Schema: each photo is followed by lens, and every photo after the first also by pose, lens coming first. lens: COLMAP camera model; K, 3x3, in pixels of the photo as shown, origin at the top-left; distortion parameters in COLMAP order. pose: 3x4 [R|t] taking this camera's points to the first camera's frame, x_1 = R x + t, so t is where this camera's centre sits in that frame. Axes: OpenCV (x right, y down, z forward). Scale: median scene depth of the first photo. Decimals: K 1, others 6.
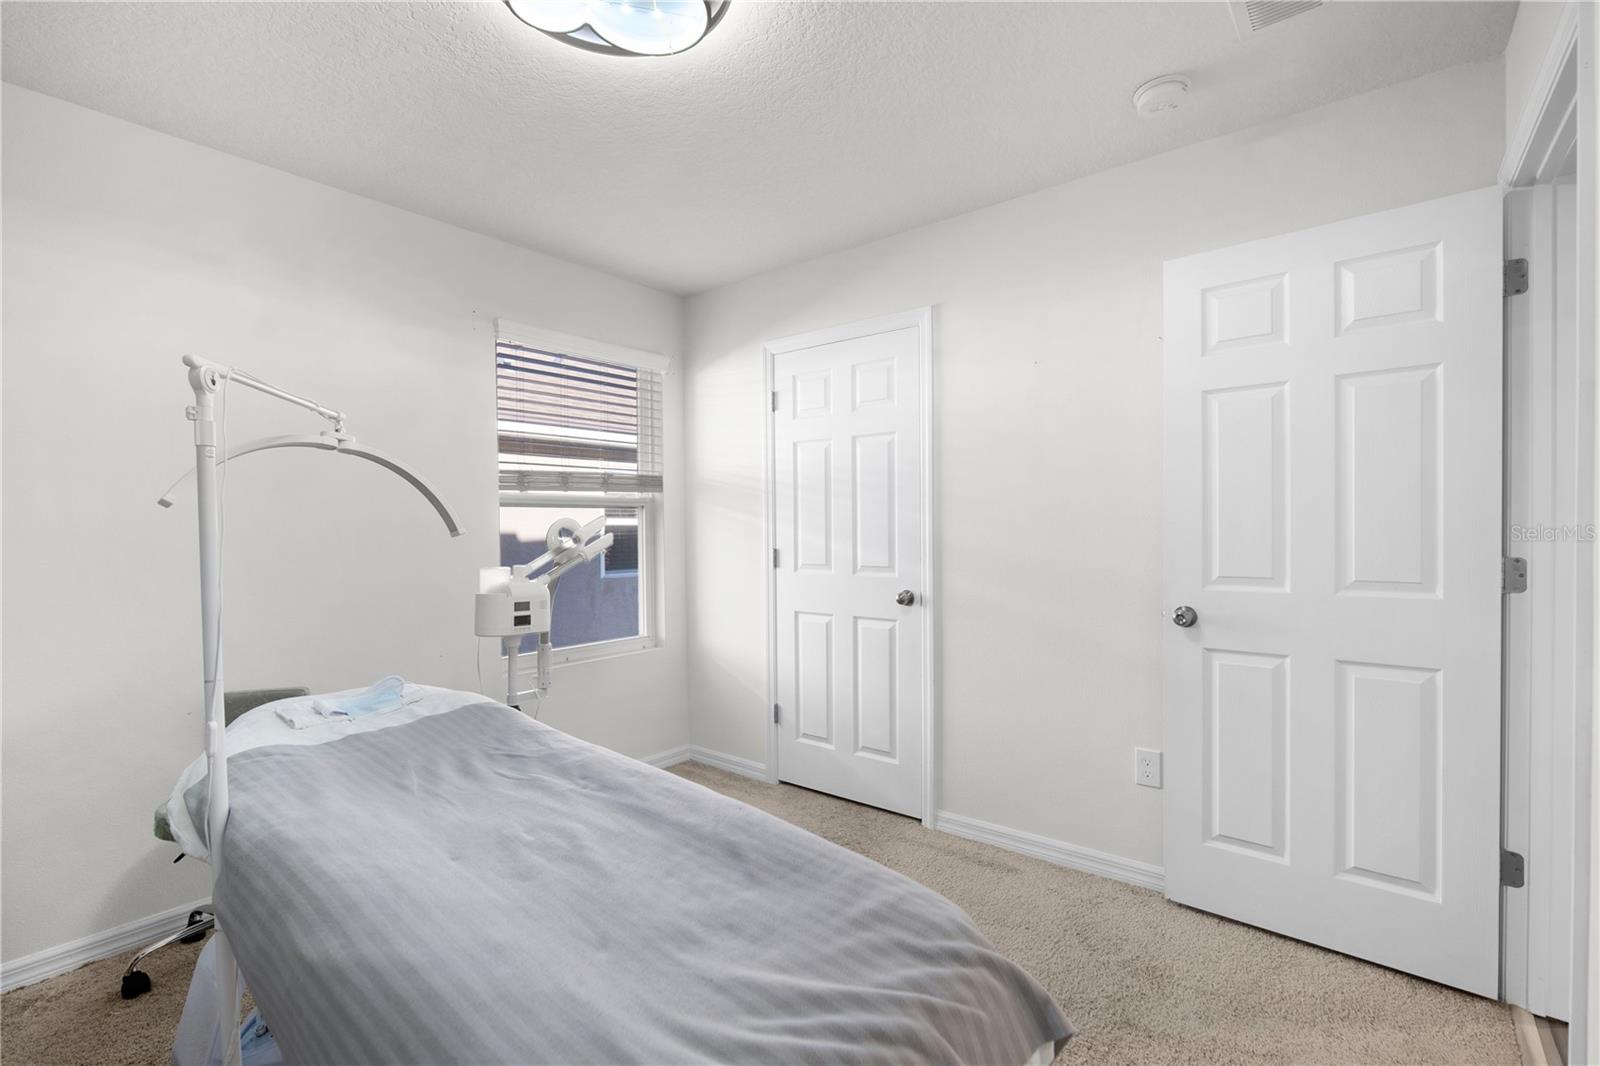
lens RADIAL K [[717.4, 0, 787.1], [0, 717.4, 534.0], [0, 0, 1]] dist [-0.013069, 0.001431]
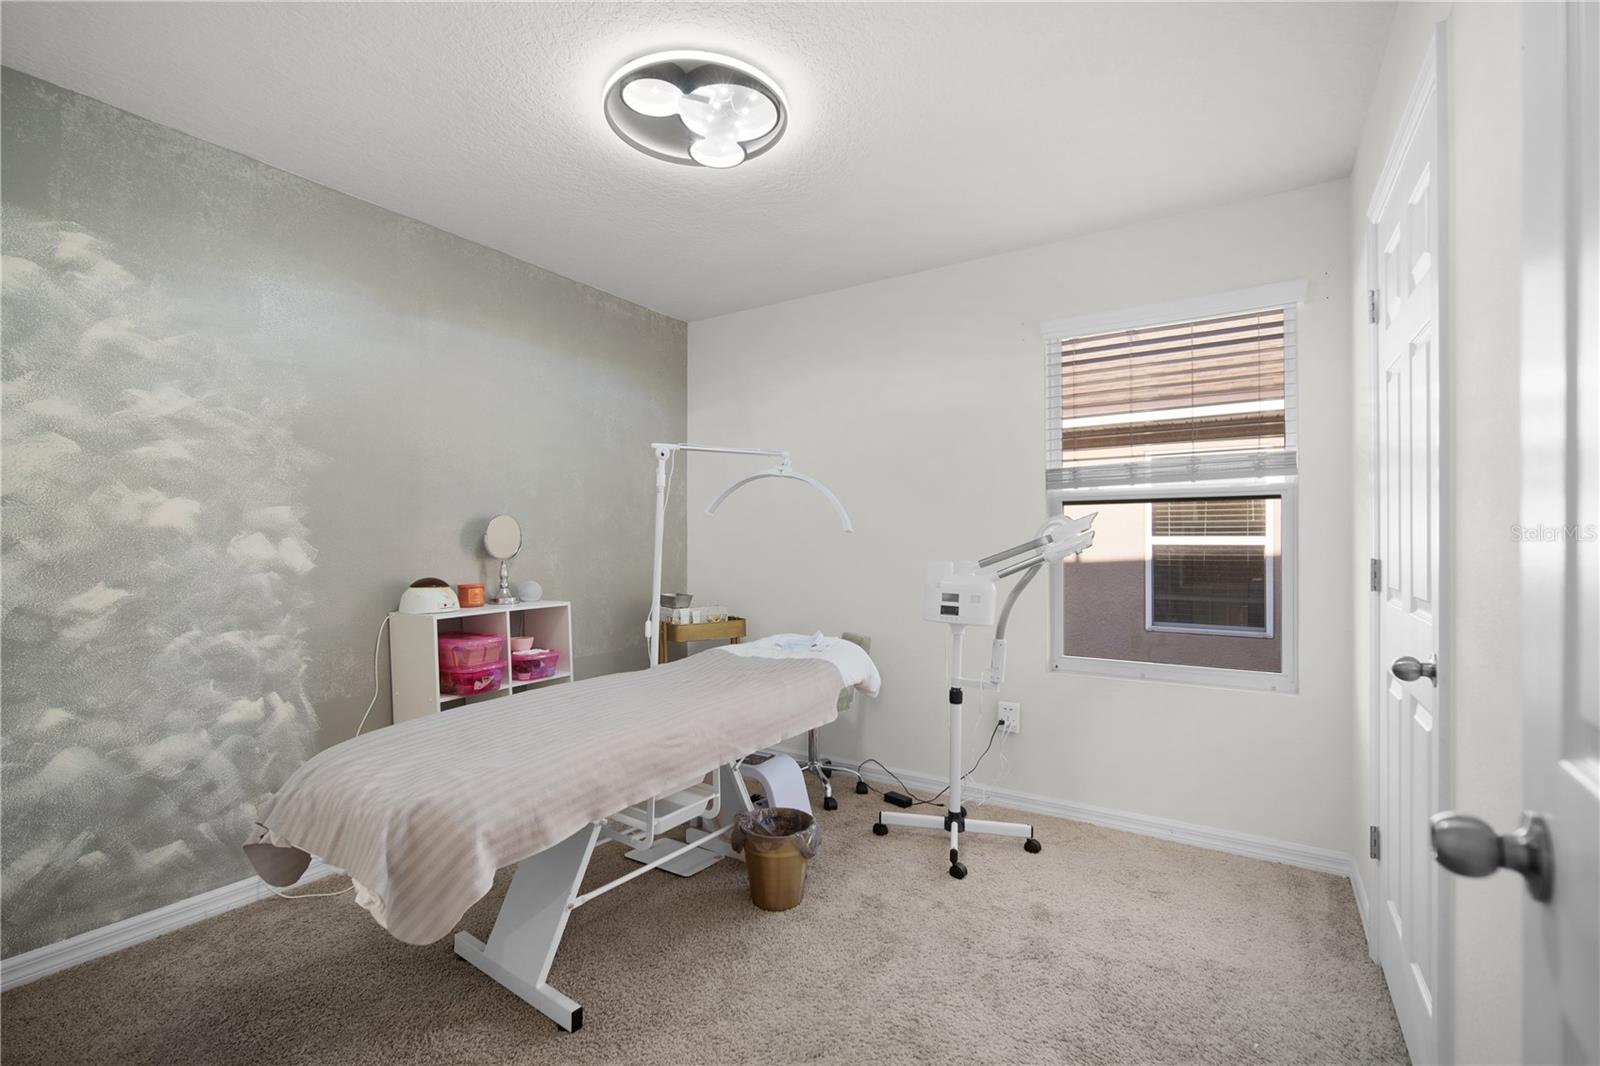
lens RADIAL K [[717.4, 0, 787.1], [0, 717.4, 534.0], [0, 0, 1]] dist [-0.013069, 0.001431]
pose [[0.114763, 0.005277, -0.993379, 0.525511], [-0.007488, 0.999962, 0.004447, 0.000837], [0.993365, 0.006929, 0.114798, 0.478043]]
